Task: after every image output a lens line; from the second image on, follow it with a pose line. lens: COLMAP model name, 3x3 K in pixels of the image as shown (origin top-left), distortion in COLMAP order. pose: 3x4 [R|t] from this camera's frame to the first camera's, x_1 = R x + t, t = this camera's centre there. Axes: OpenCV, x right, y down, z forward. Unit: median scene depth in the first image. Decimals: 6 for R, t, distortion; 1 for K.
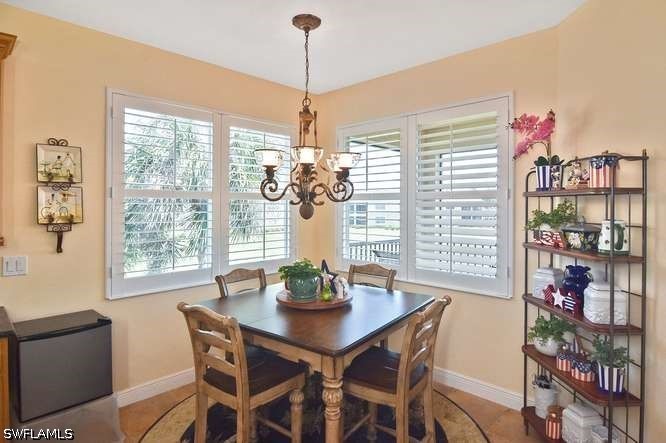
lens RADIAL K [[370.5, 0, 334.4], [0, 370.5, 206.9], [0, 0, 1]] dist [-0.001172, -0.000126]
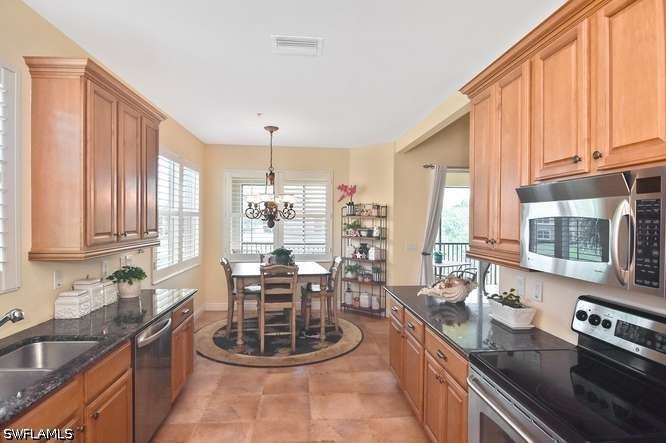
lens RADIAL K [[367.9, 0, 333.0], [0, 367.9, 221.5], [0, 0, 1]] dist [-0.000358, 0.000392]
pose [[0.649138, -0.000371, 0.760671, -1.432507], [-0.002772, 0.999992, 0.002853, -0.008360], [-0.760666, -0.003960, 0.649131, -0.554666]]
